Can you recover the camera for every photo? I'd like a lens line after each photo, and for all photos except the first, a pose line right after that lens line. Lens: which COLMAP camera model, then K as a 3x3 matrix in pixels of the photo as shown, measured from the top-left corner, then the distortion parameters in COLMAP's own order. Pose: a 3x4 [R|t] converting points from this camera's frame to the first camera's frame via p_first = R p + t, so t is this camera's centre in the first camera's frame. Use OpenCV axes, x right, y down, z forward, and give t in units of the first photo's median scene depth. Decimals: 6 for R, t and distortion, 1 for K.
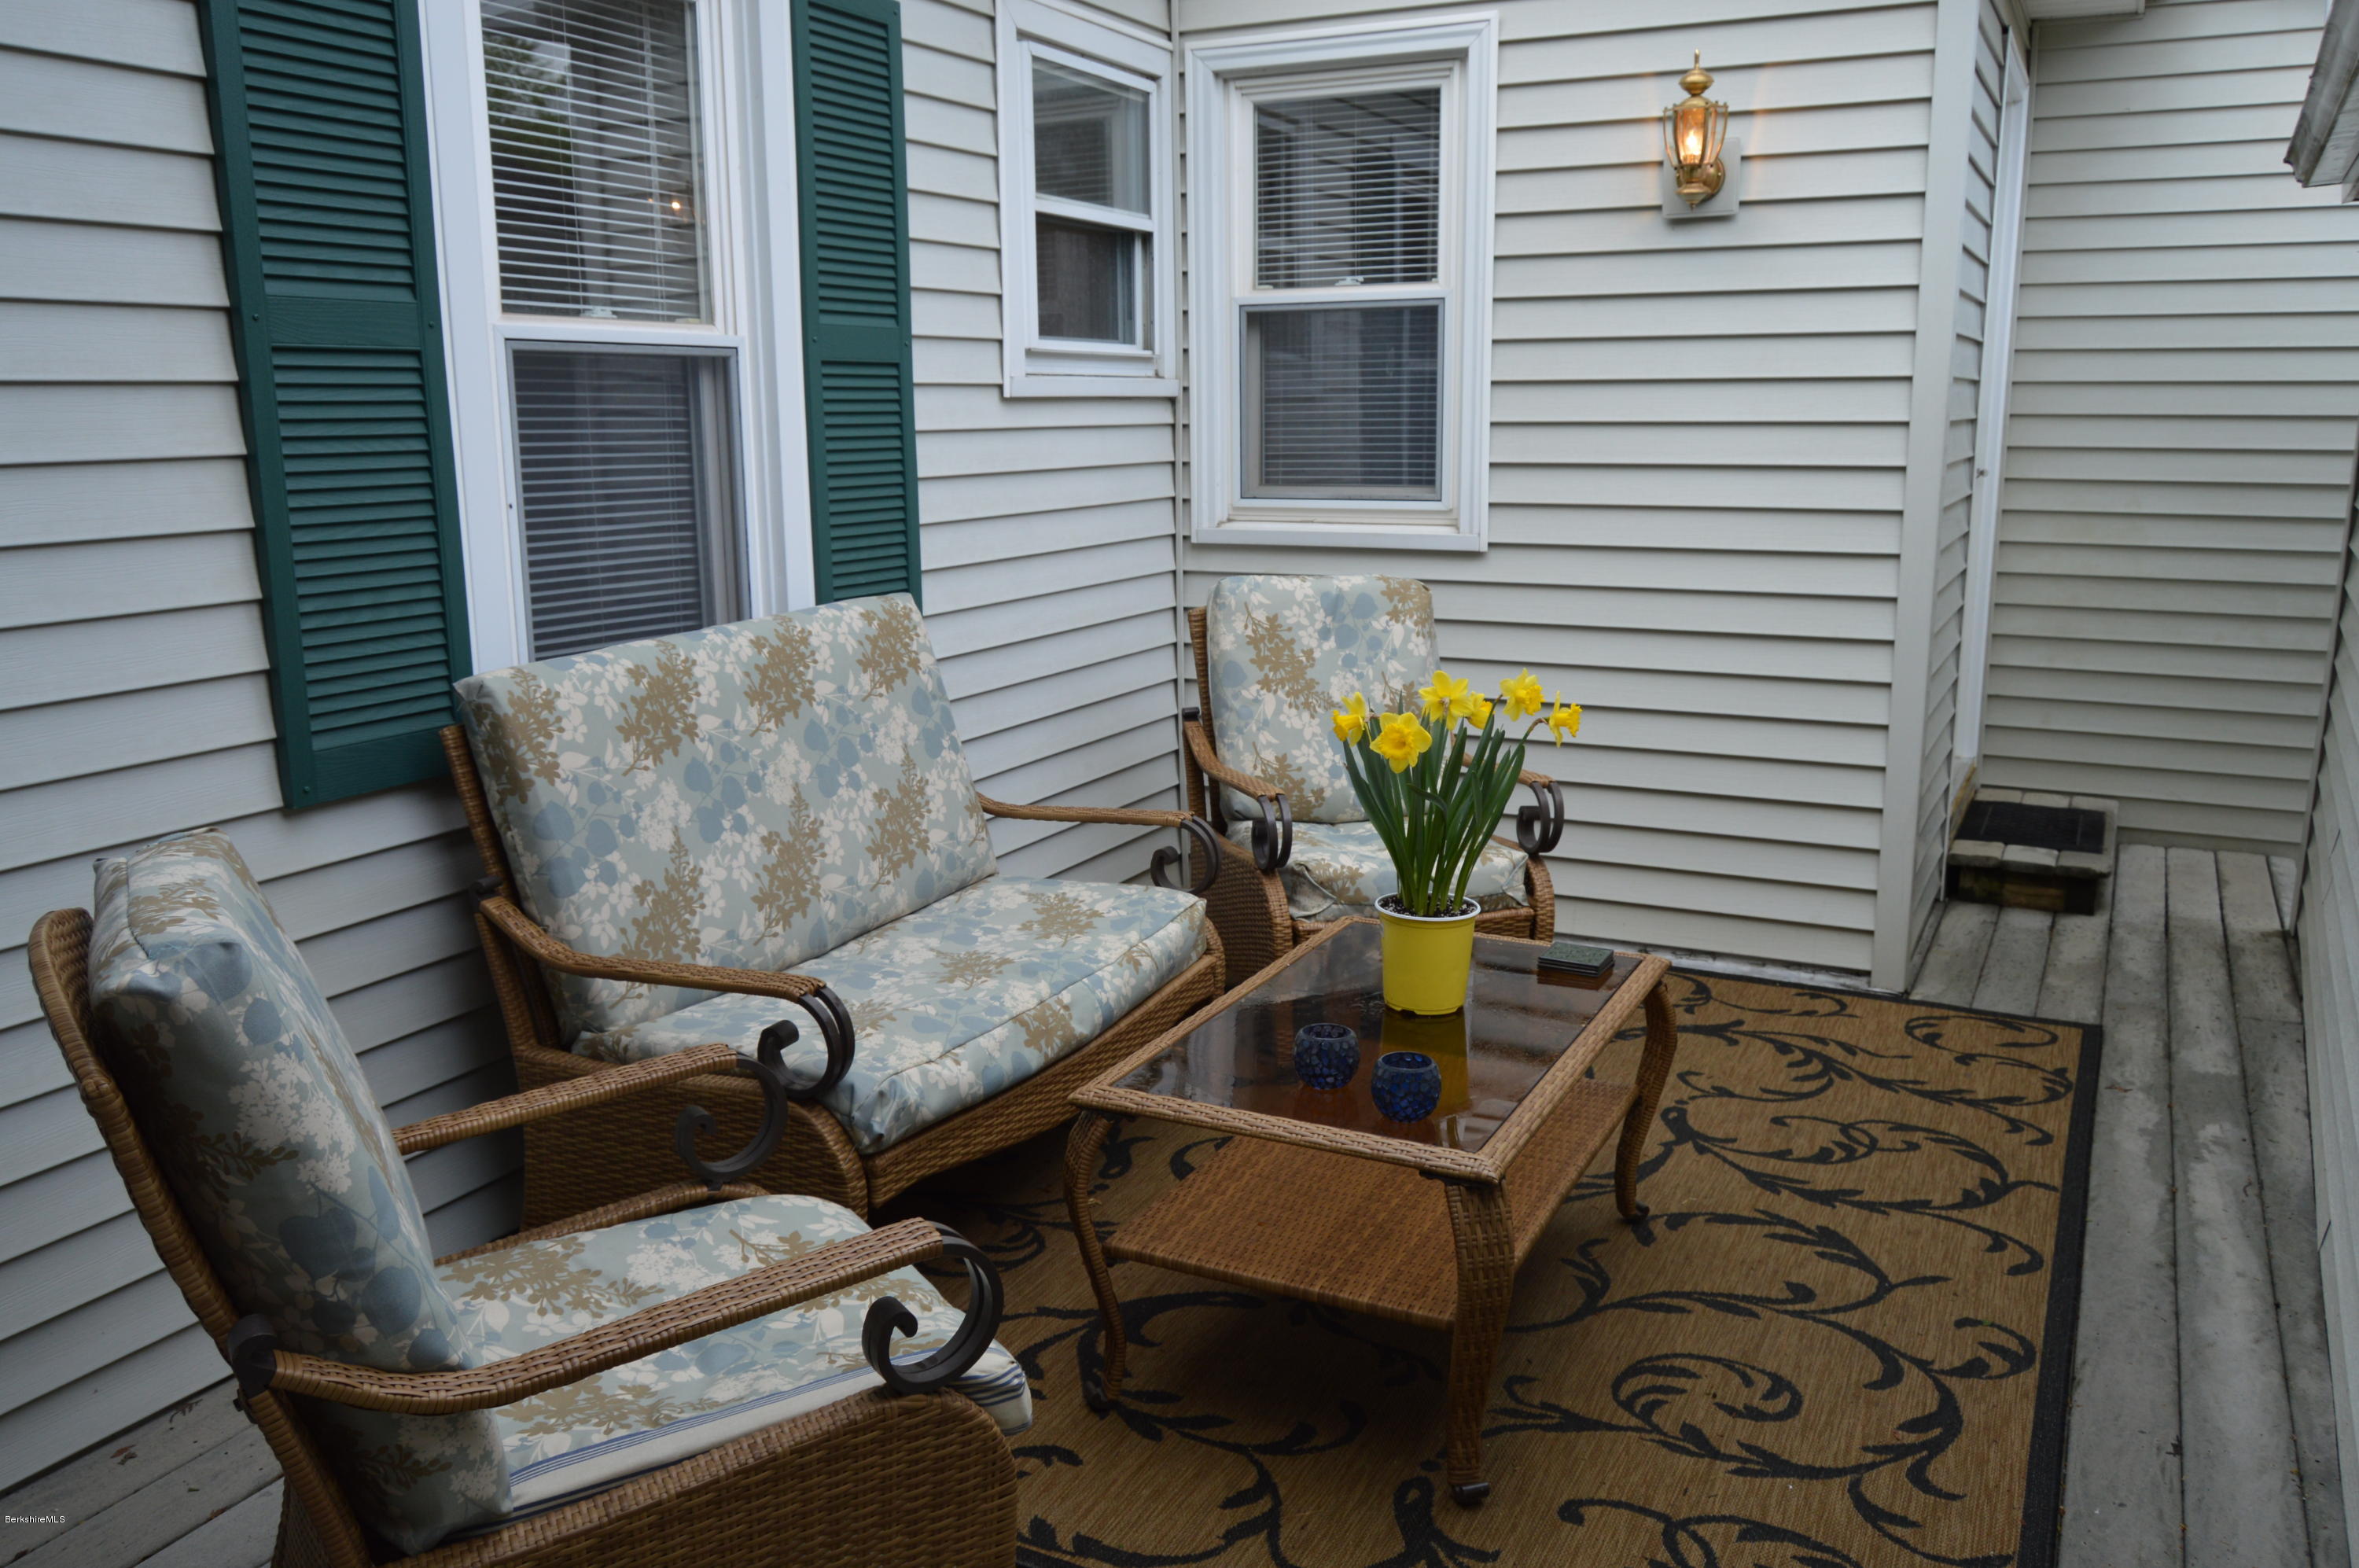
lens RADIAL K [[1847.9, 0, 1180.5], [0, 1847.9, 773.0], [0, 0, 1]] dist [-0.014651, 0.010676]
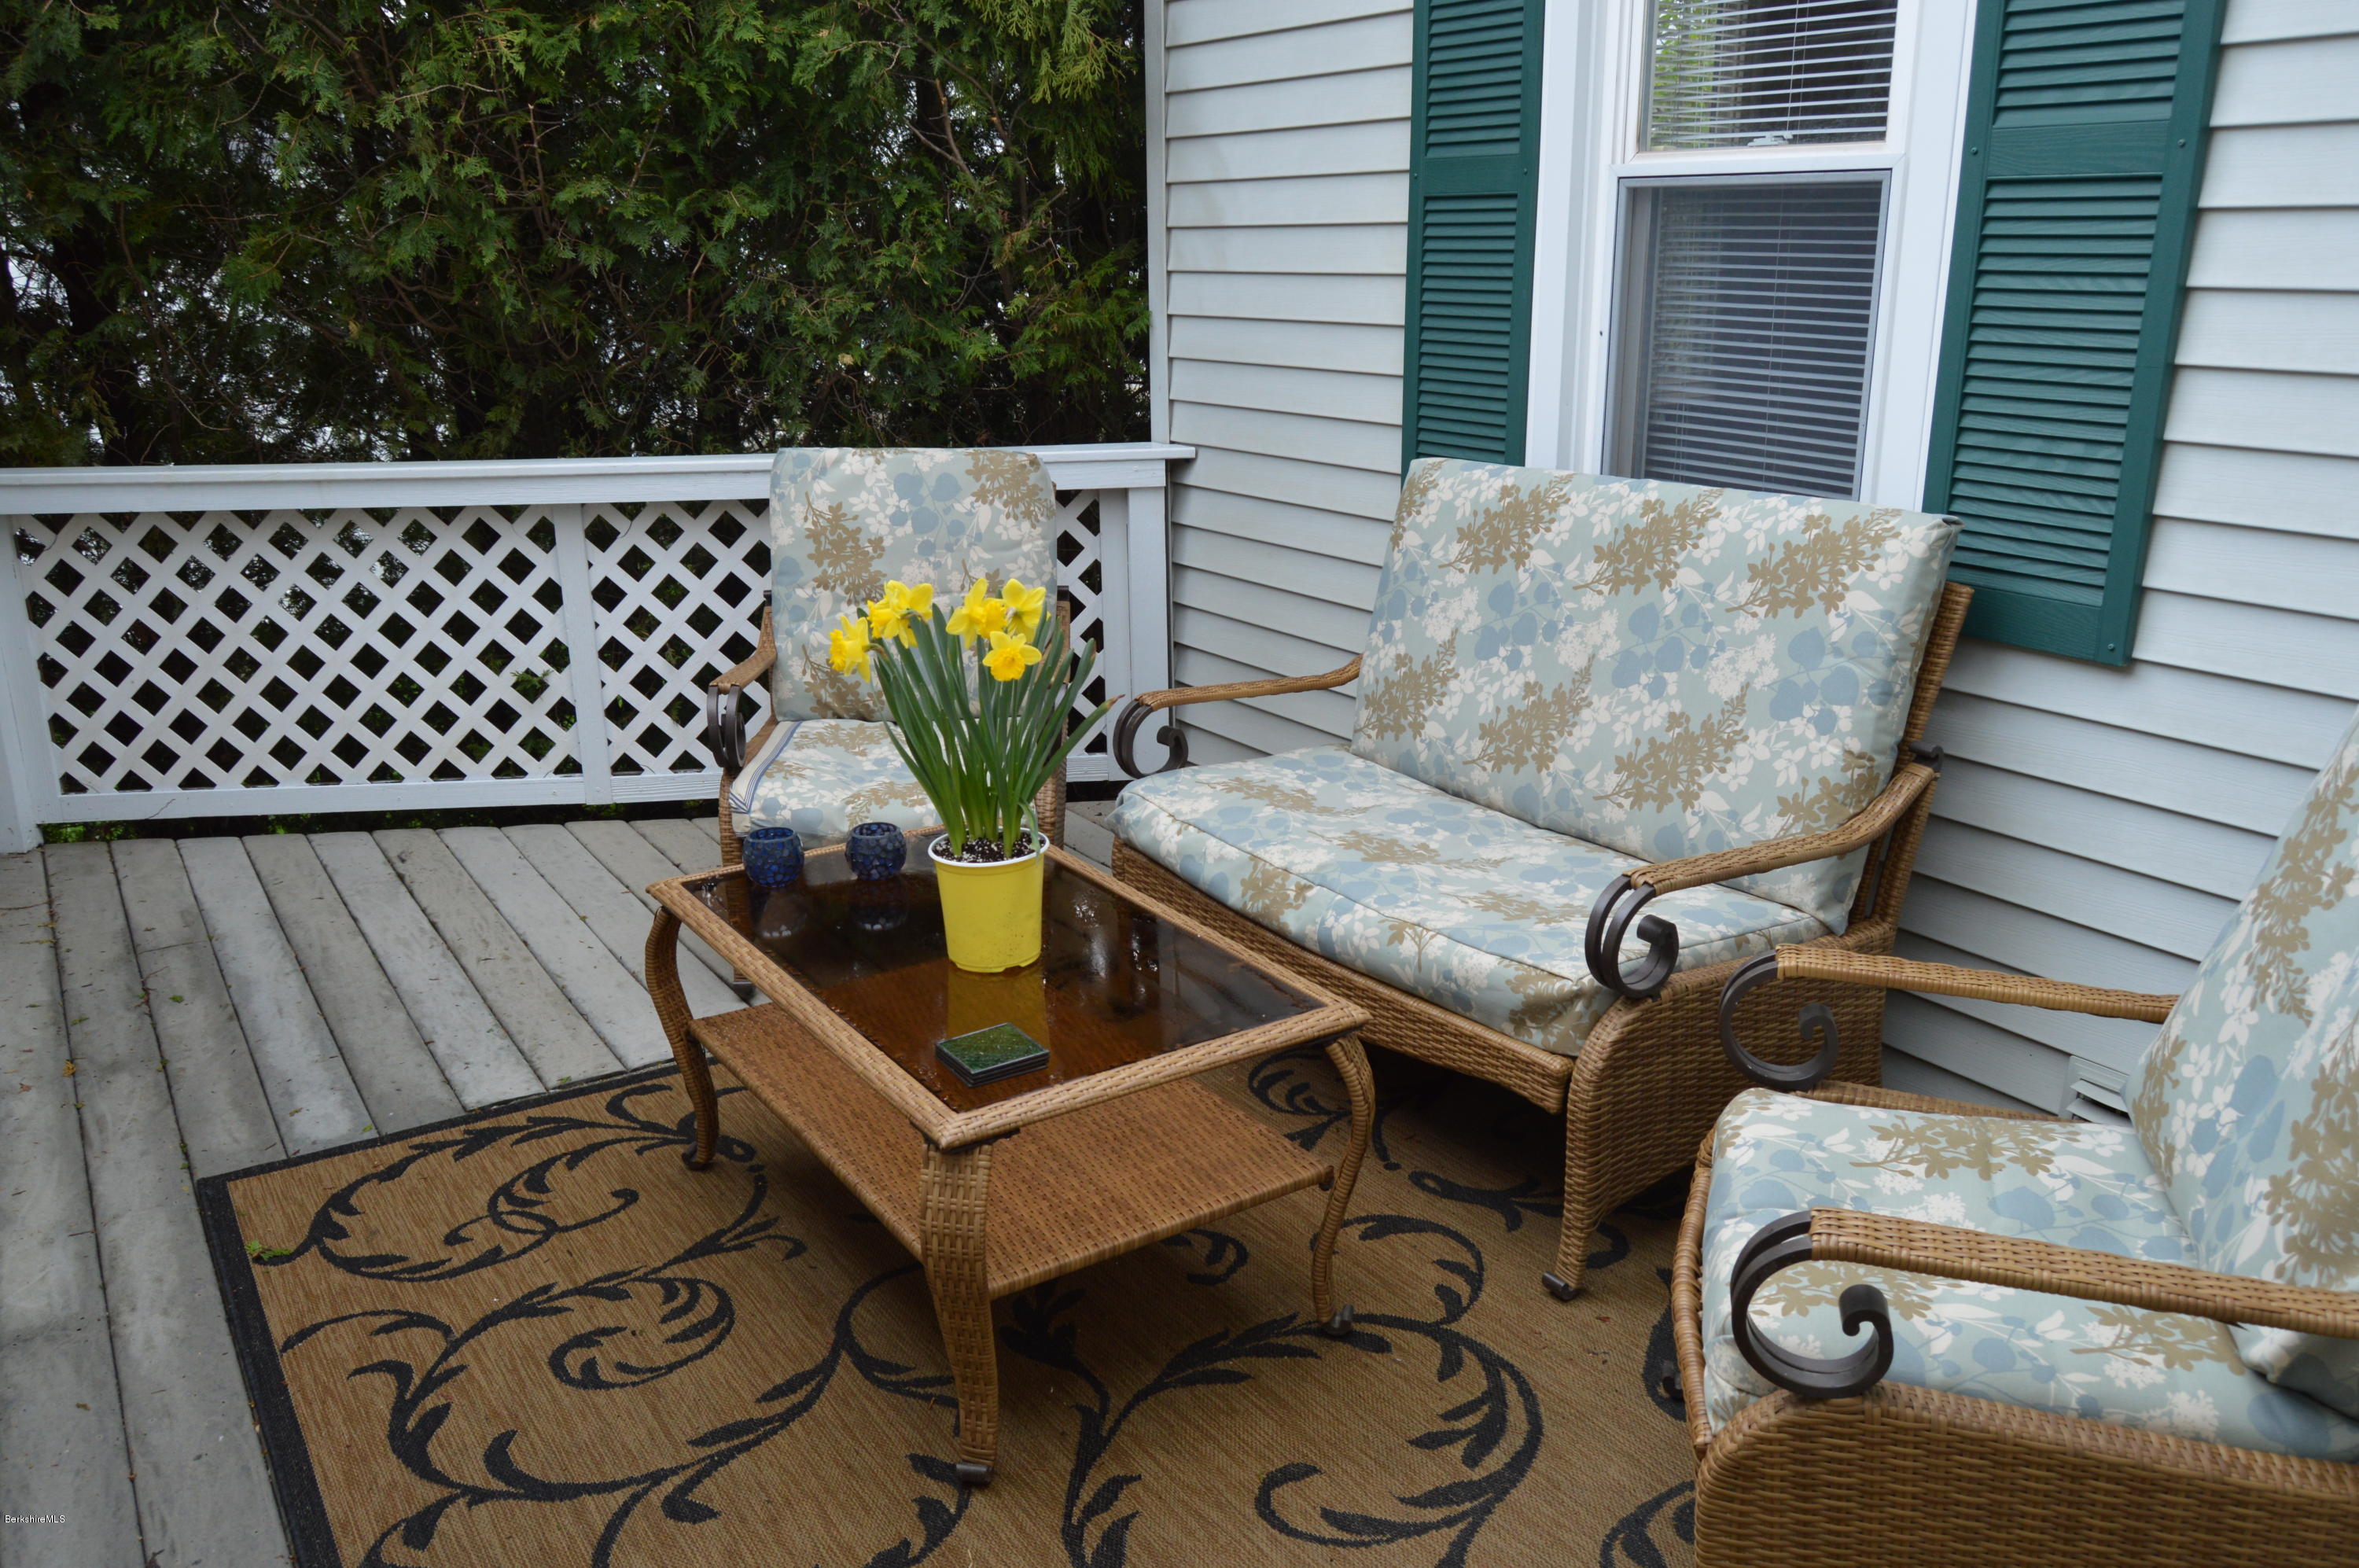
lens RADIAL K [[1847.9, 0, 1186.3], [0, 1847.9, 787.4], [0, 0, 1]] dist [-0.014651, 0.010676]
pose [[-0.495306, 0.256460, -0.830000, 0.833121], [-0.162520, 0.911207, 0.378536, -0.307658], [0.853381, 0.322383, -0.409647, 1.489694]]
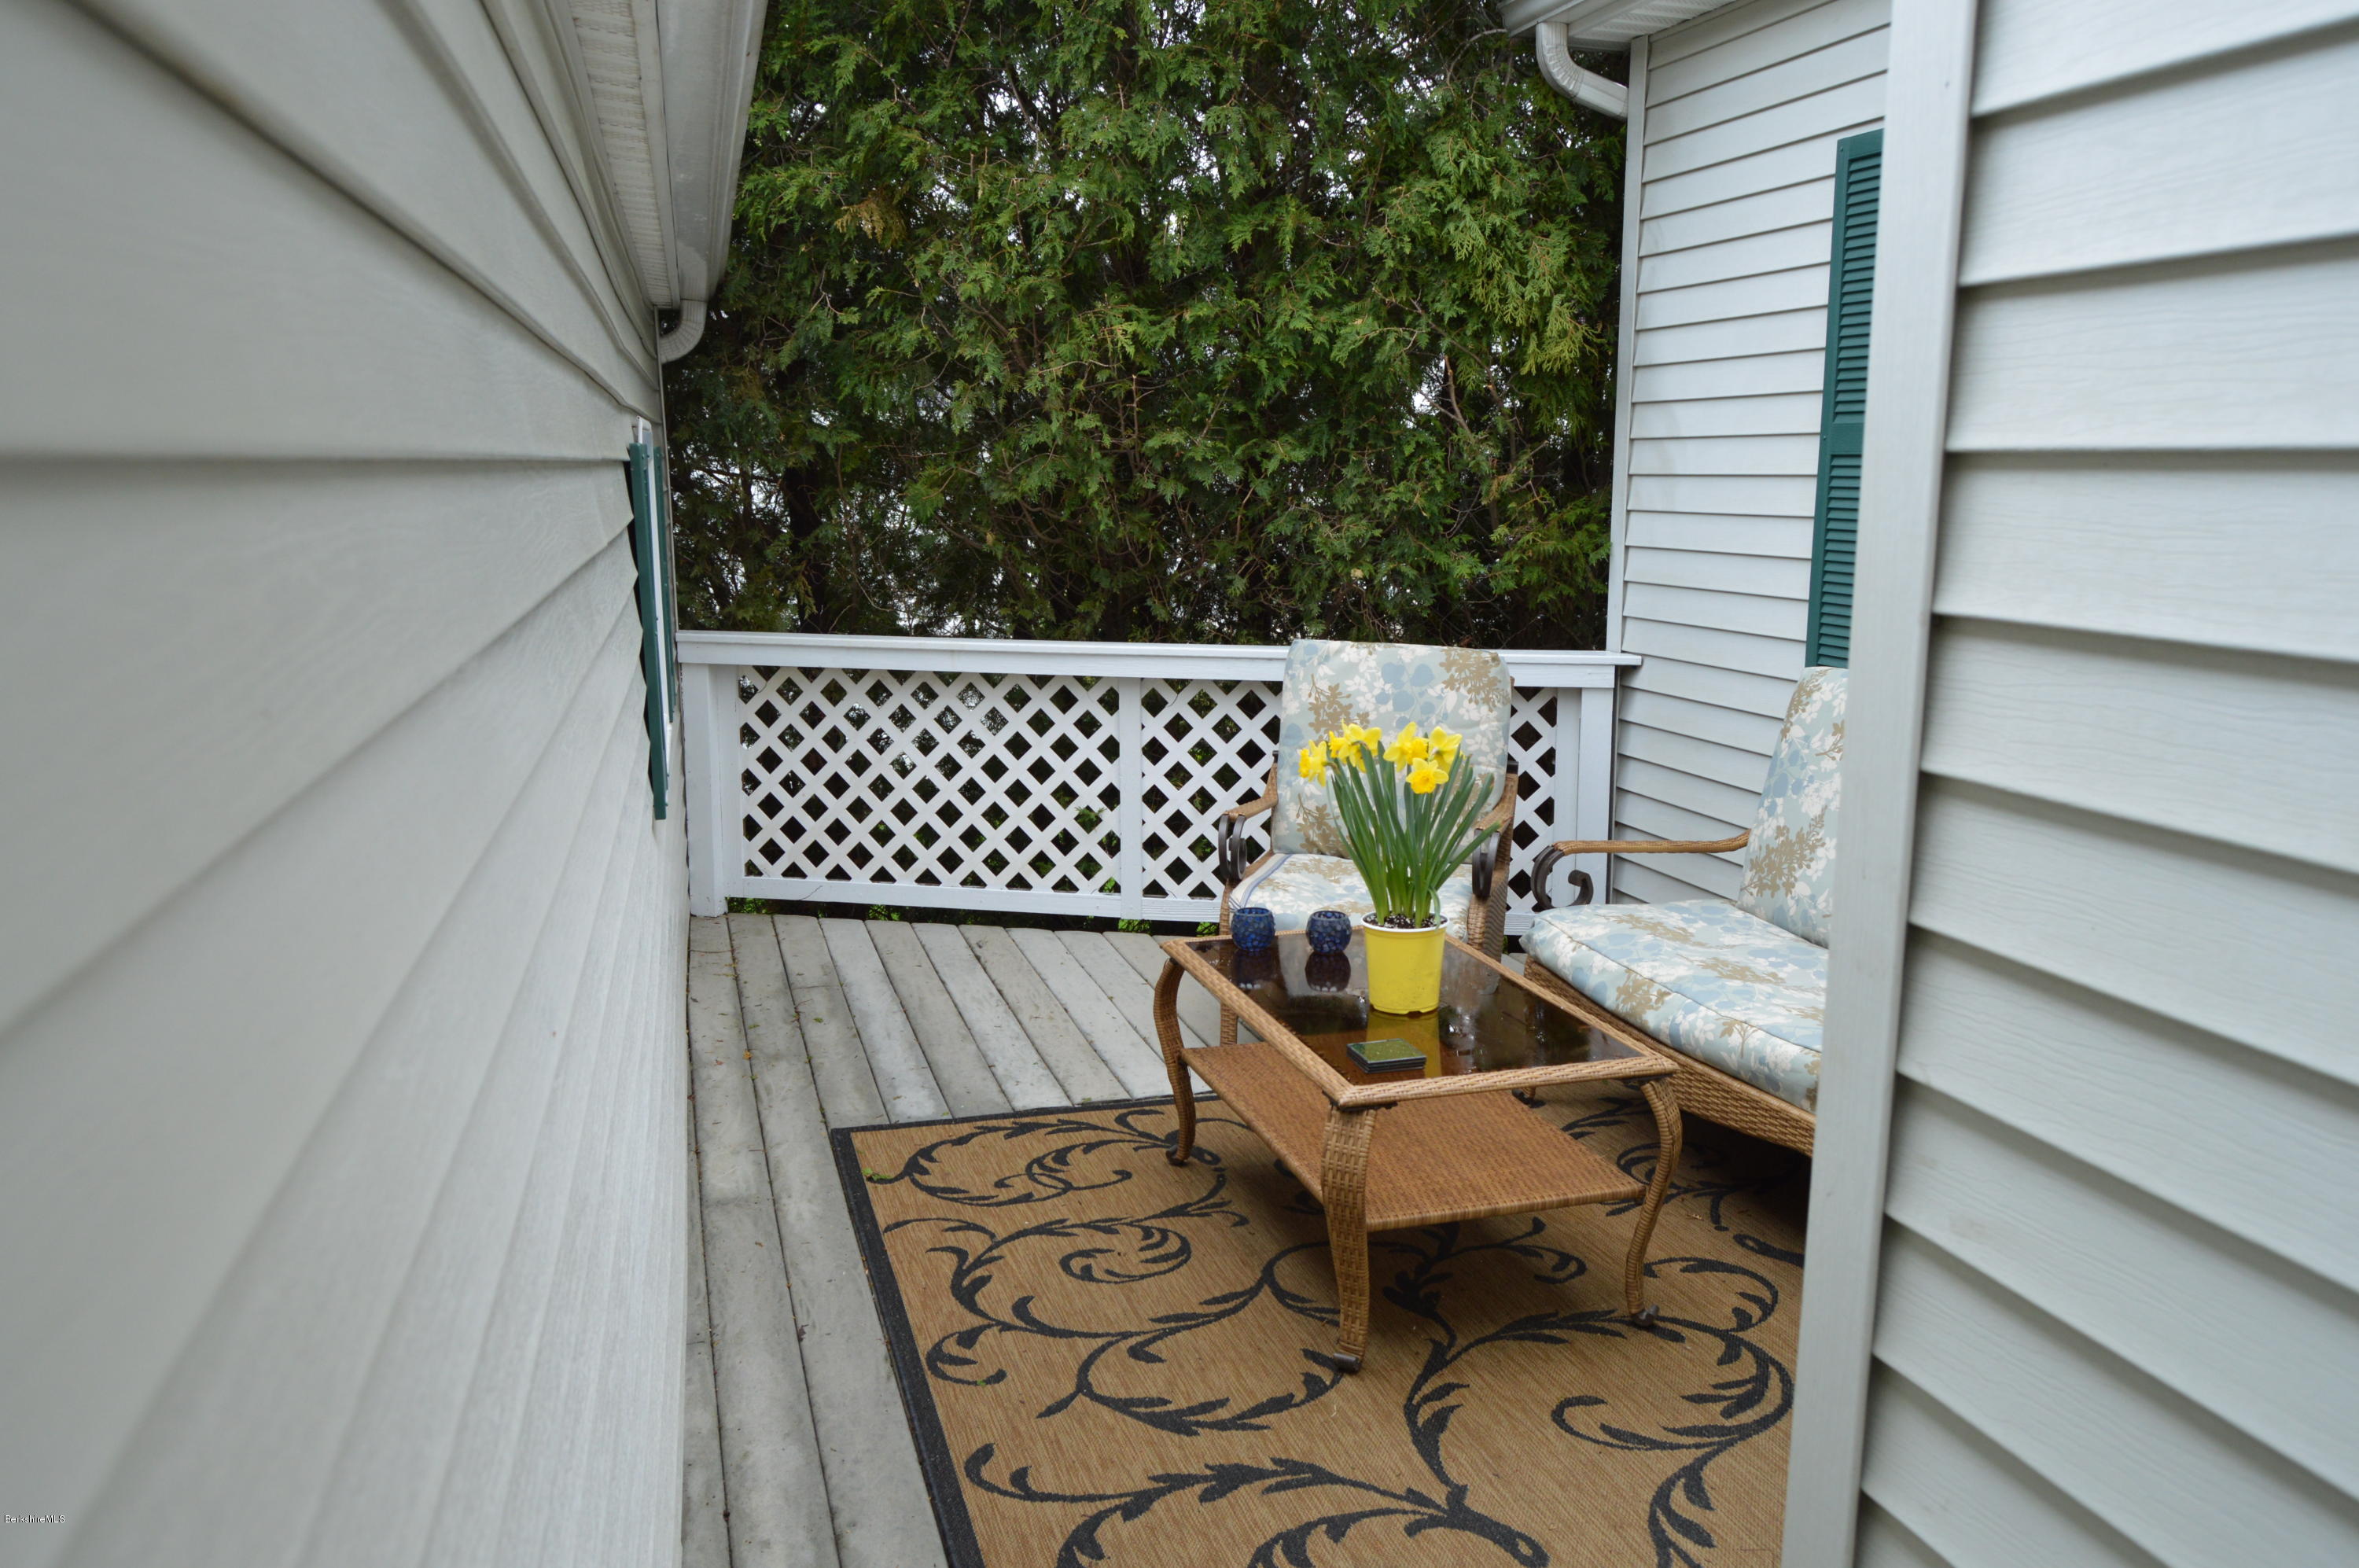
lens RADIAL K [[1847.9, 0, 1199.6], [0, 1847.9, 787.2], [0, 0, 1]] dist [-0.014651, 0.010676]
pose [[-0.719511, 0.115283, -0.684846, 1.063379], [-0.142799, 0.940496, 0.308344, -0.364373], [0.679641, 0.319652, -0.660235, 1.733180]]
